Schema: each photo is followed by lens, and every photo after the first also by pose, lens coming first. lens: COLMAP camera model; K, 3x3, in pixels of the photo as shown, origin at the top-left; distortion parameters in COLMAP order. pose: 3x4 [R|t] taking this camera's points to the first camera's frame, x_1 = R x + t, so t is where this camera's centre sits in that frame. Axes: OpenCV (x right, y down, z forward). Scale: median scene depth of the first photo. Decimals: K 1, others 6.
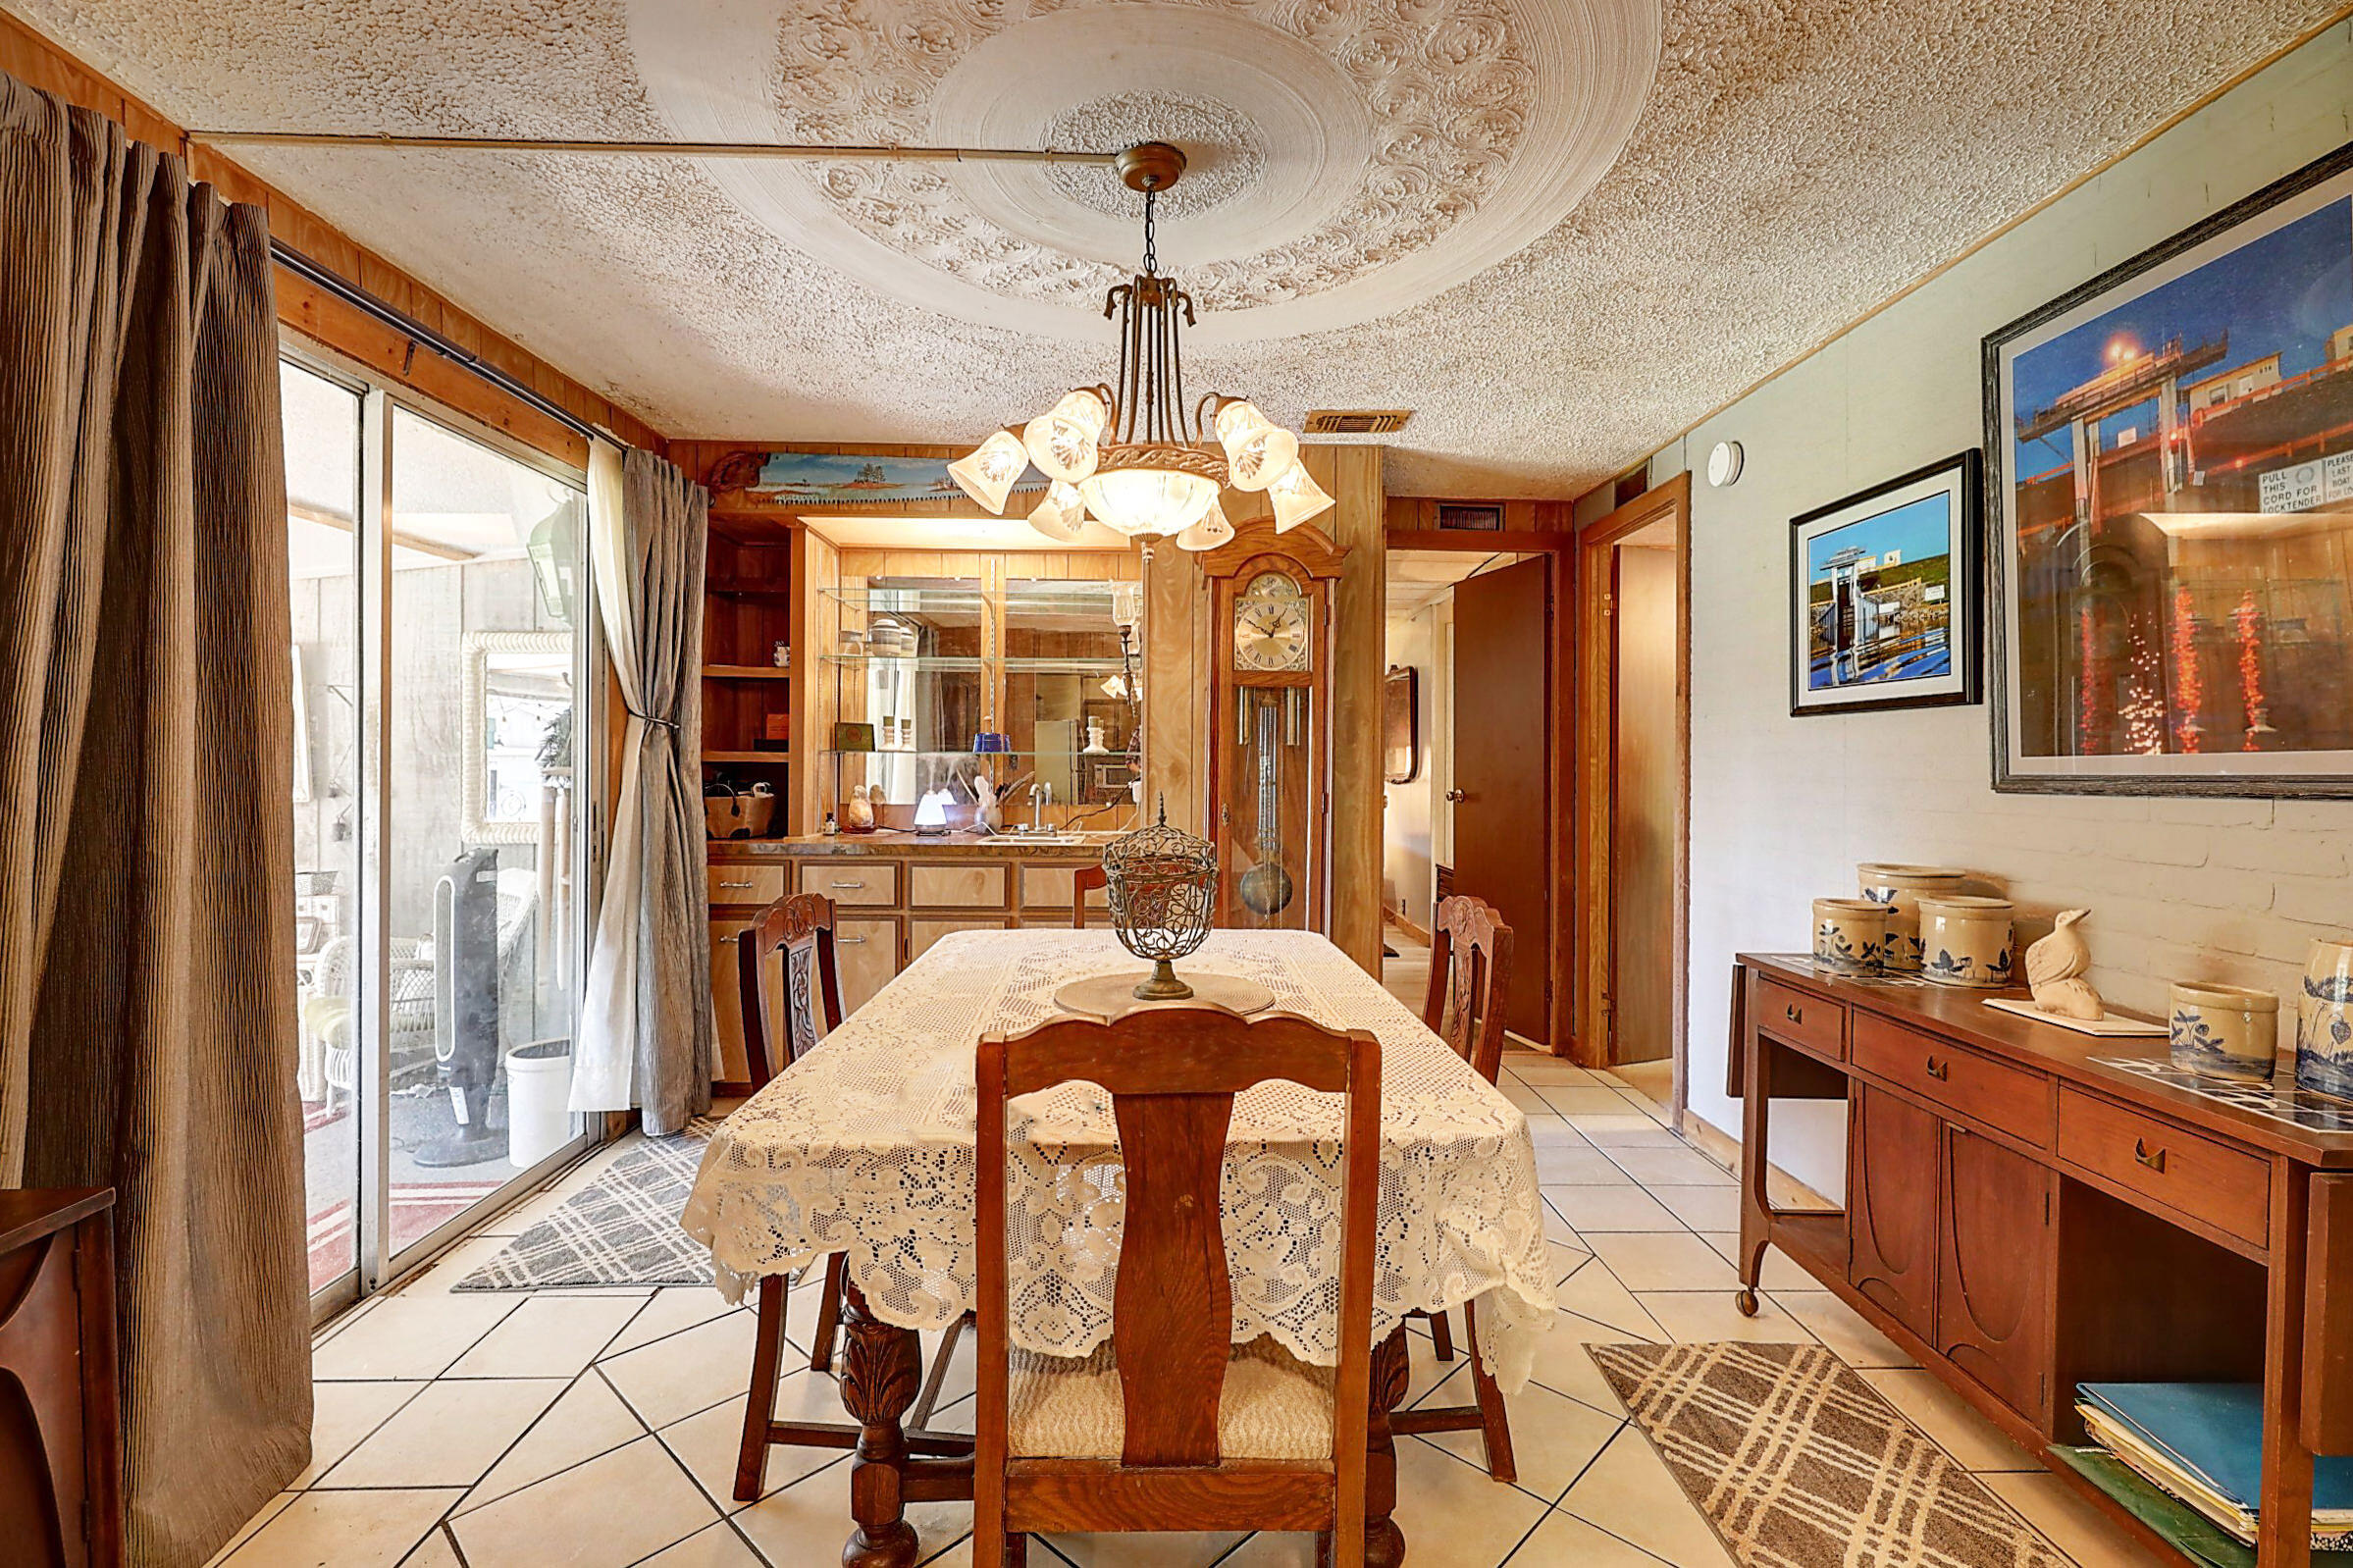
lens RADIAL K [[1064.0, 0, 1183.1], [0, 1064.0, 773.3], [0, 0, 1]] dist [0.001671, -0.000038]
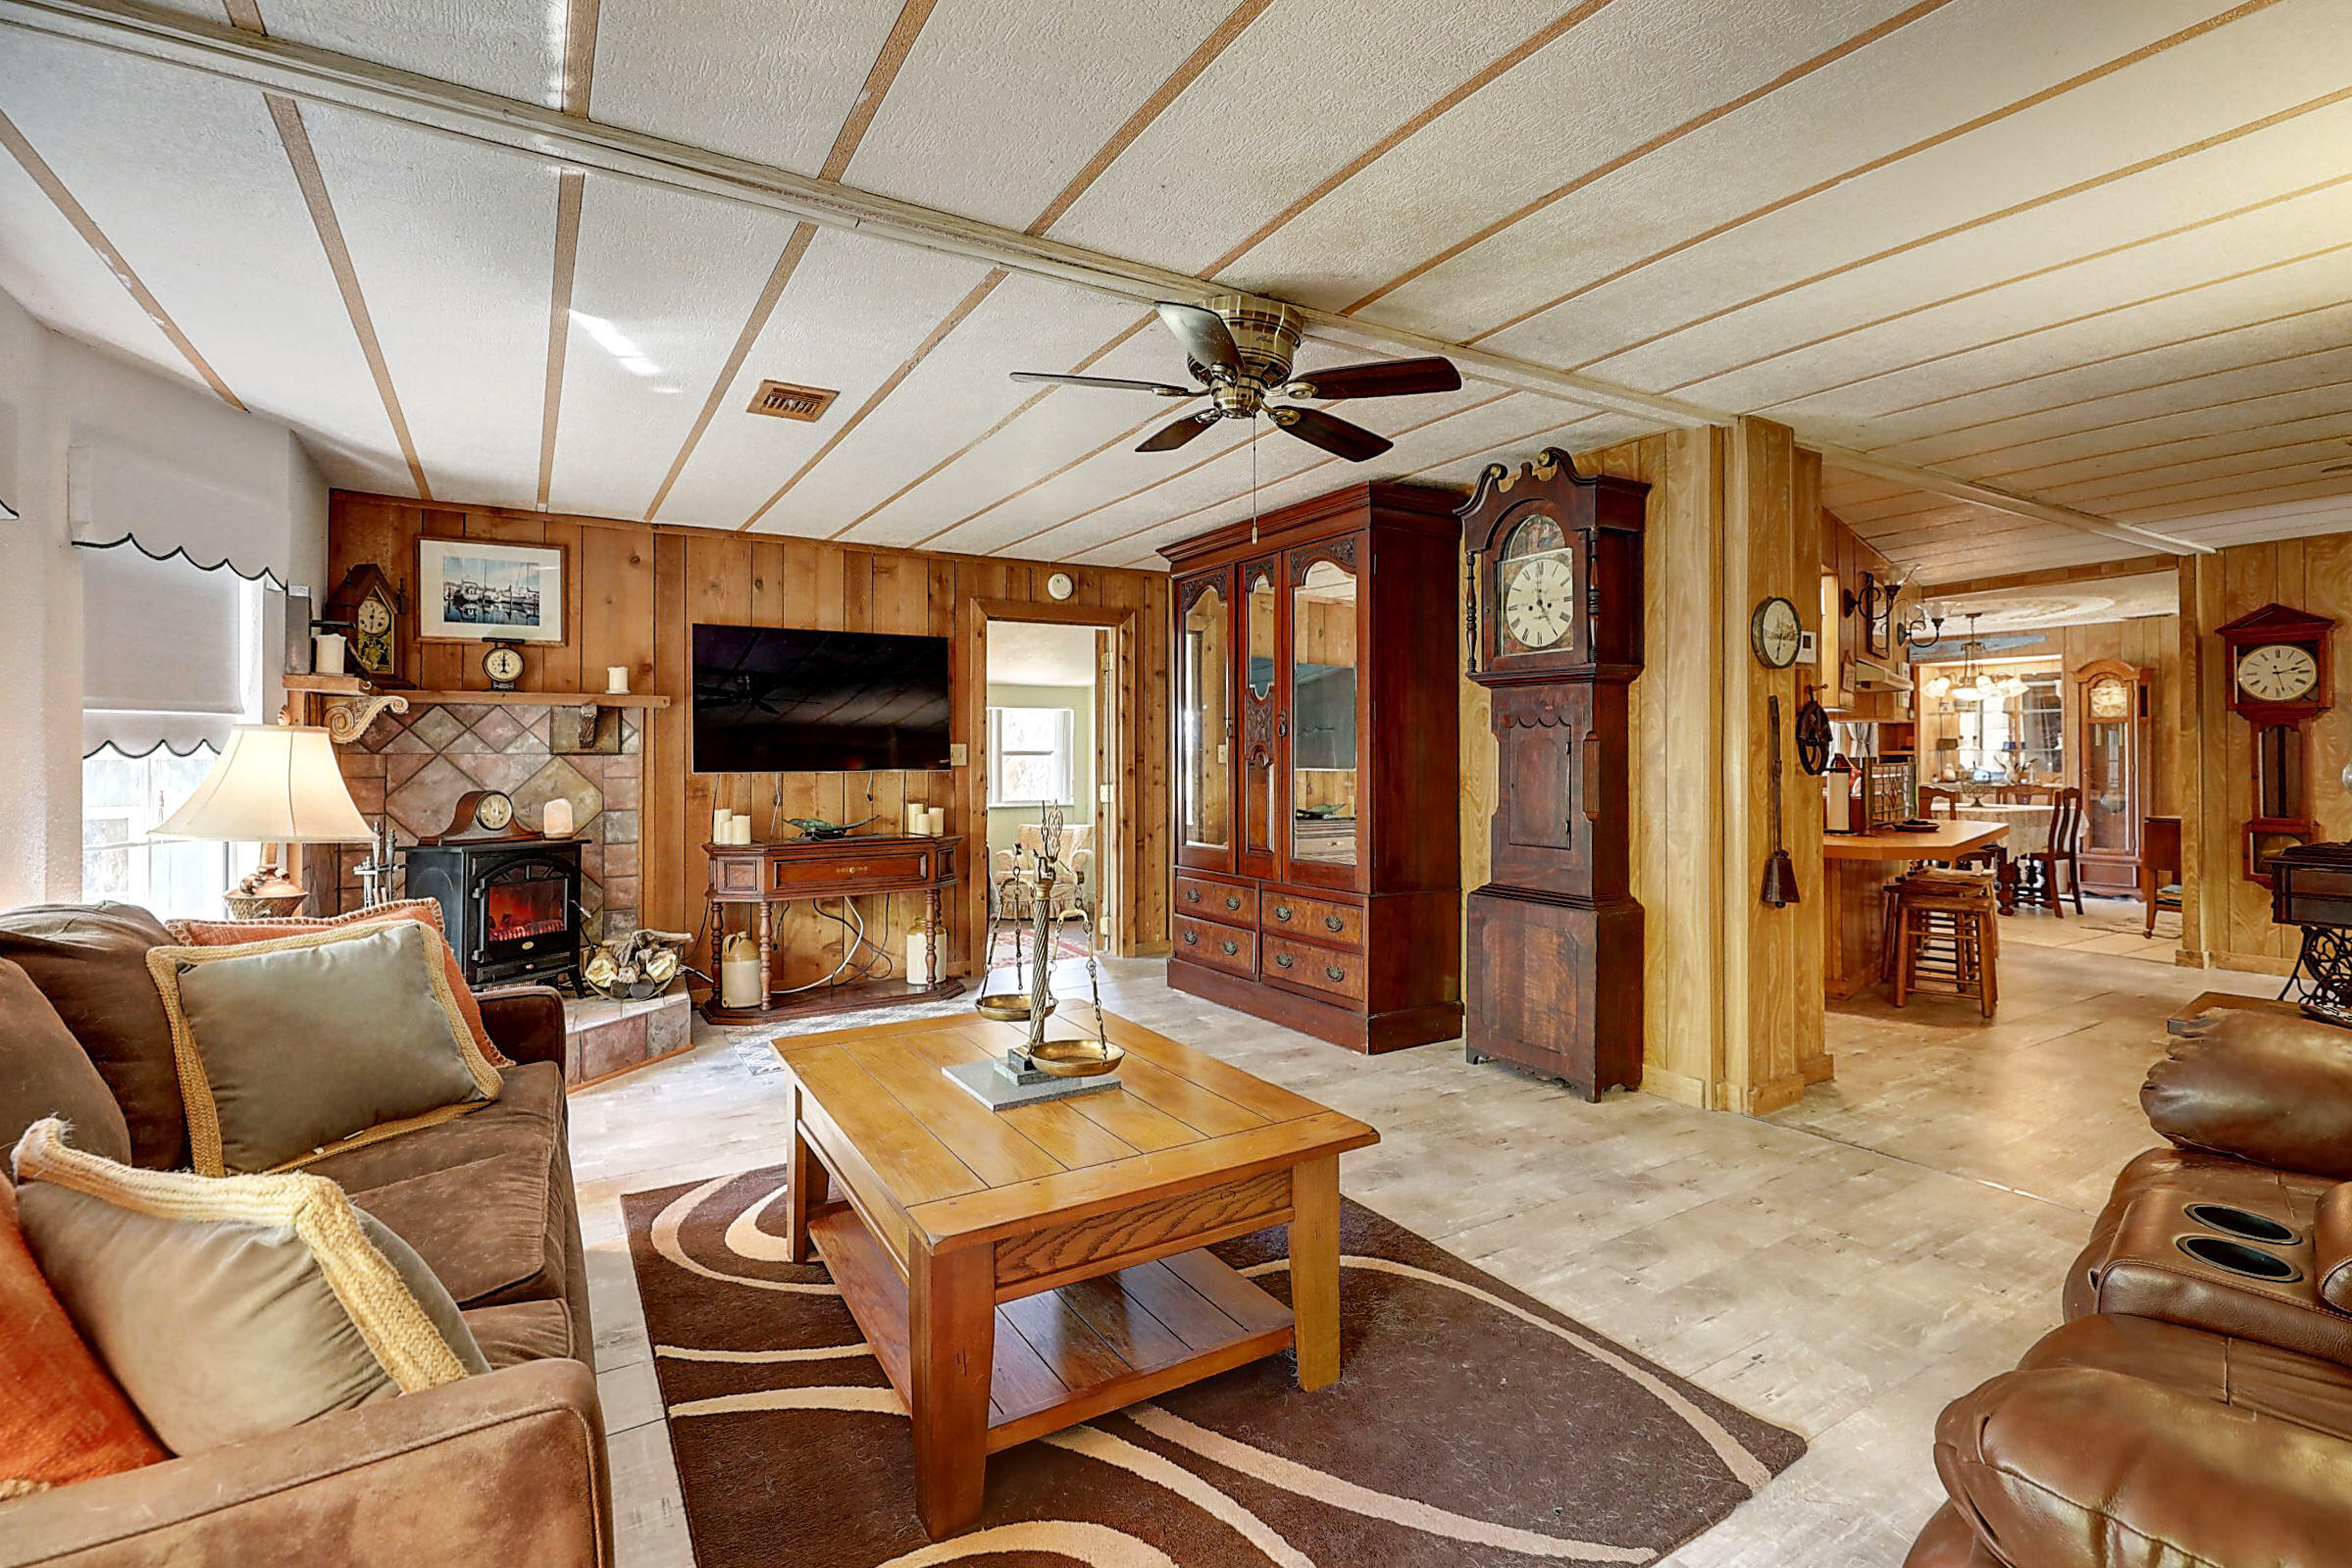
lens RADIAL K [[1085.4, 0, 1204.3], [0, 1085.4, 745.2], [0, 0, 1]] dist [0.001633, 0.000143]
pose [[0.513837, -0.017571, -0.857708, 1.607399], [-0.001672, 0.999768, -0.021483, 0.042986], [0.857886, 0.012473, 0.513688, -2.945853]]
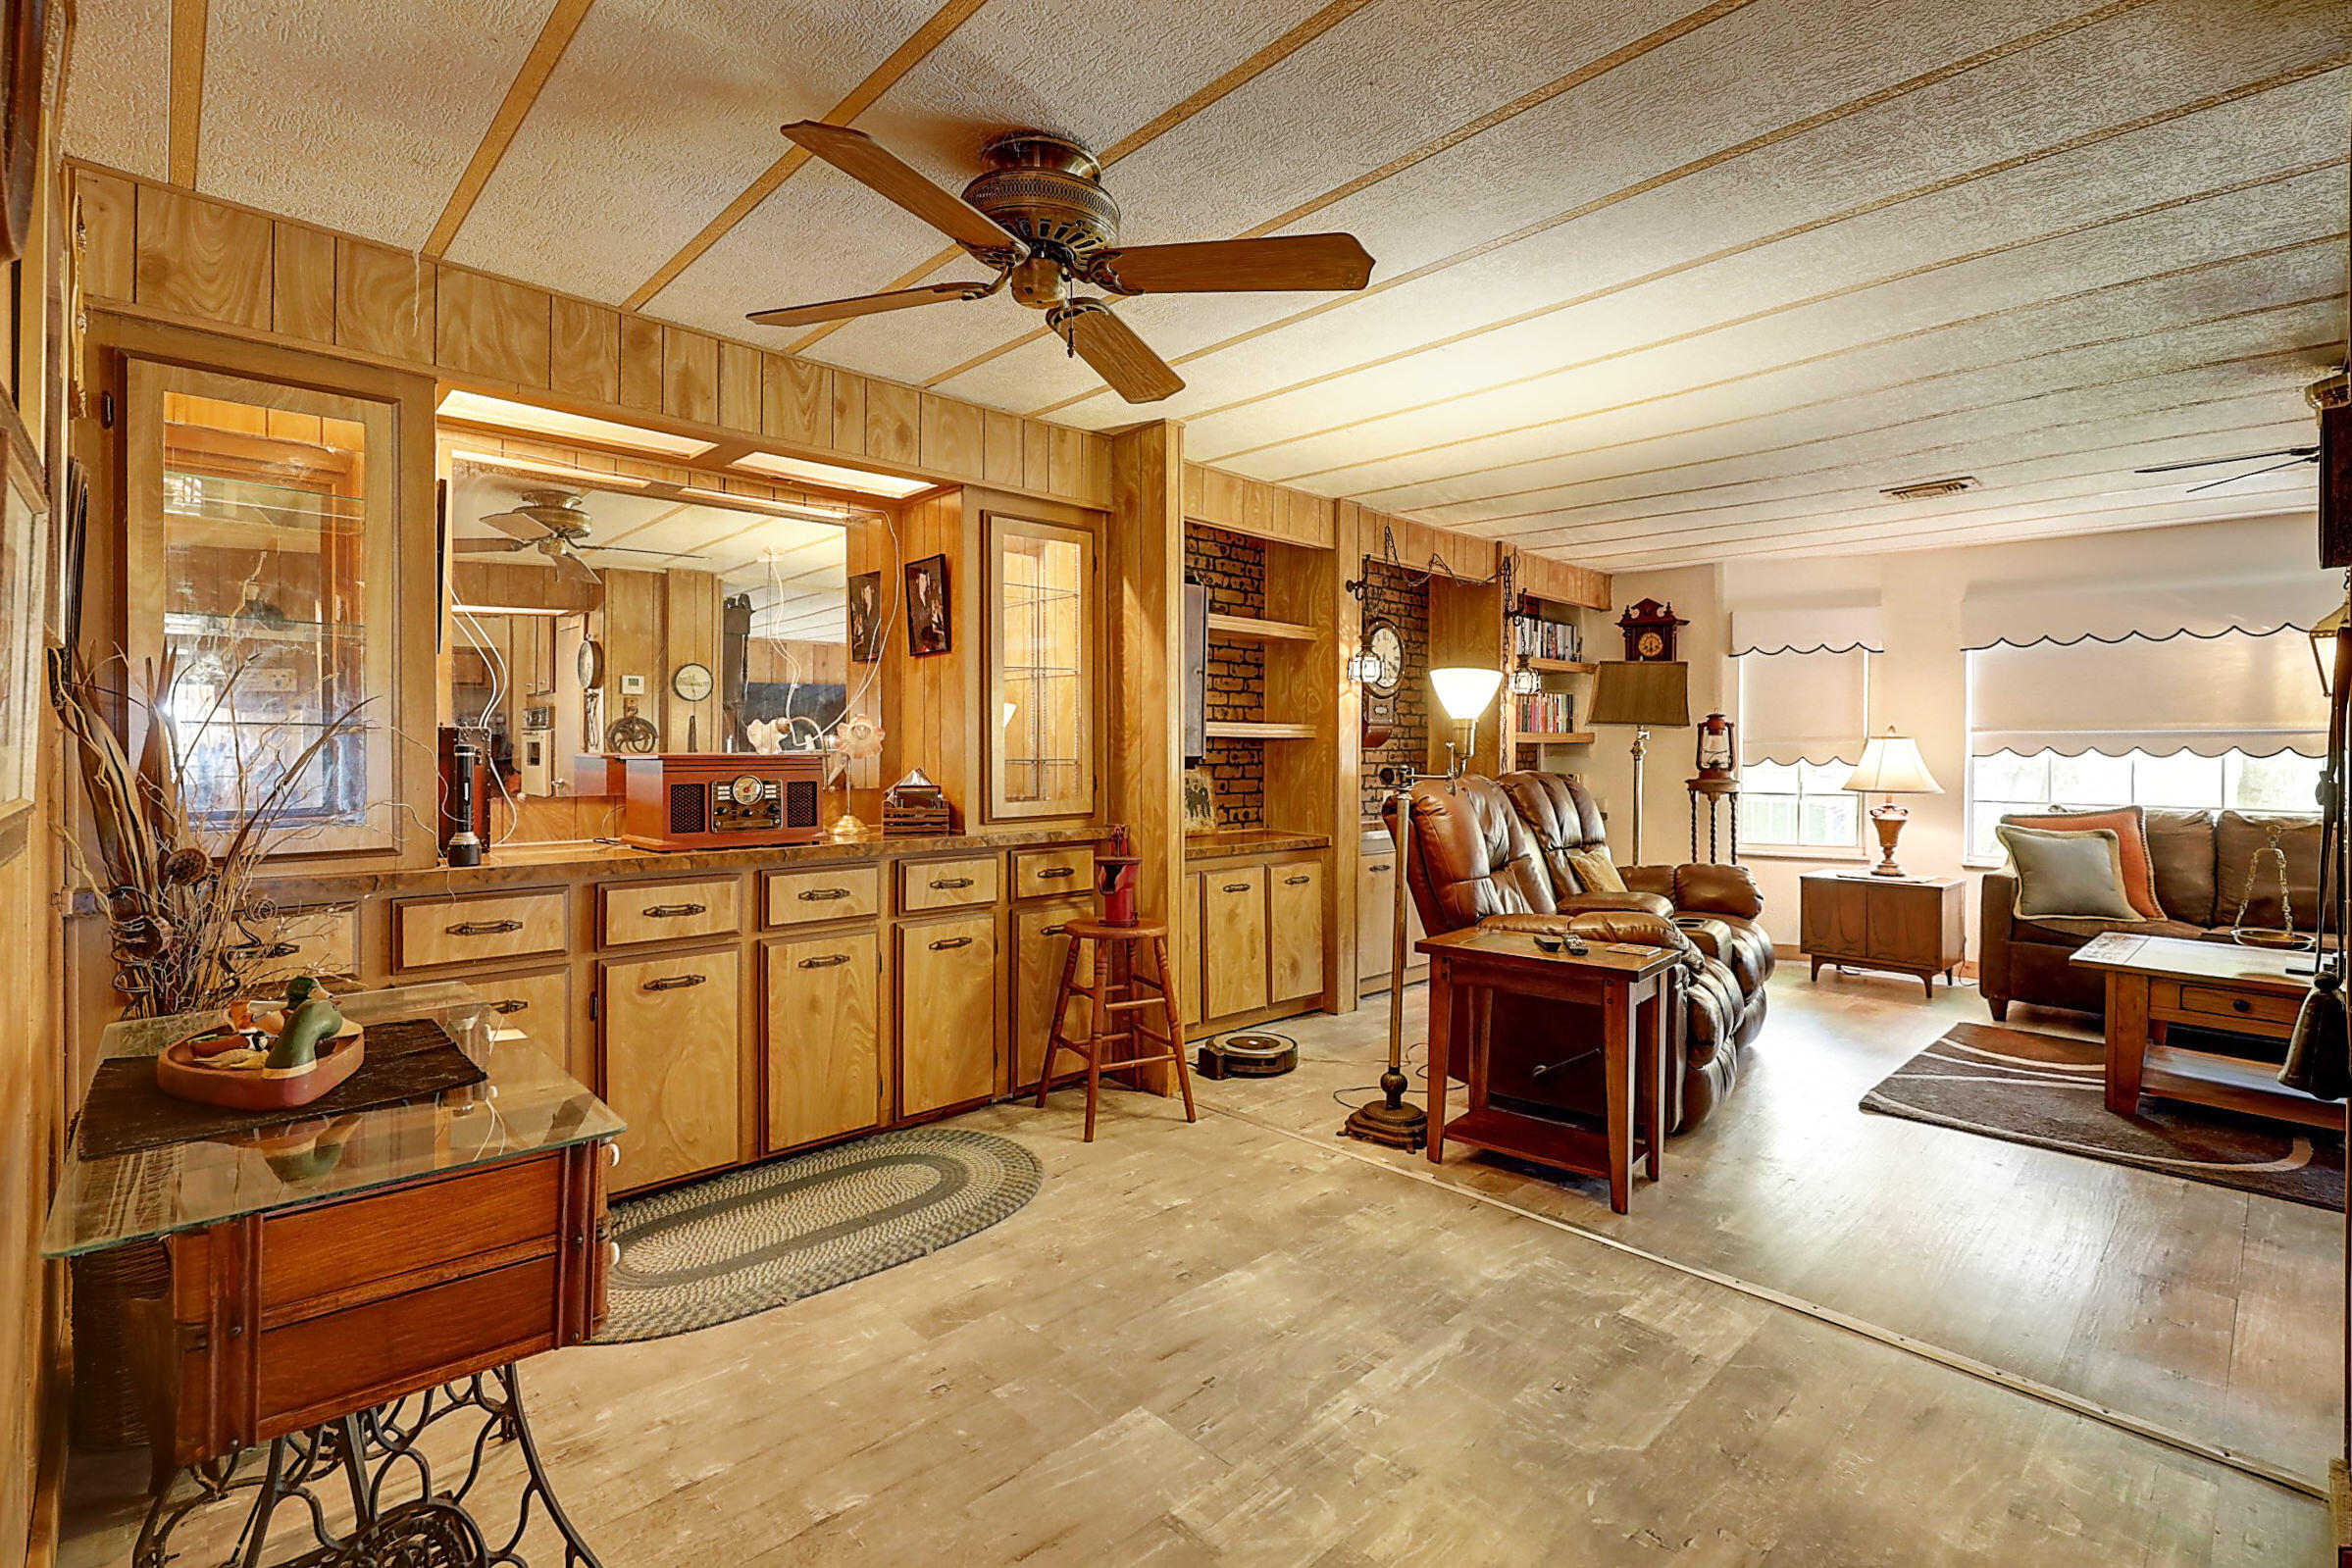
lens RADIAL K [[1070.3, 0, 1180.4], [0, 1070.3, 750.6], [0, 0, 1]] dist [0.001407, -0.000195]
pose [[-0.674526, -0.016111, 0.738075, 0.771252], [-0.004695, 0.999835, 0.017533, 0.011211], [-0.738236, 0.008361, -0.674491, -0.663720]]
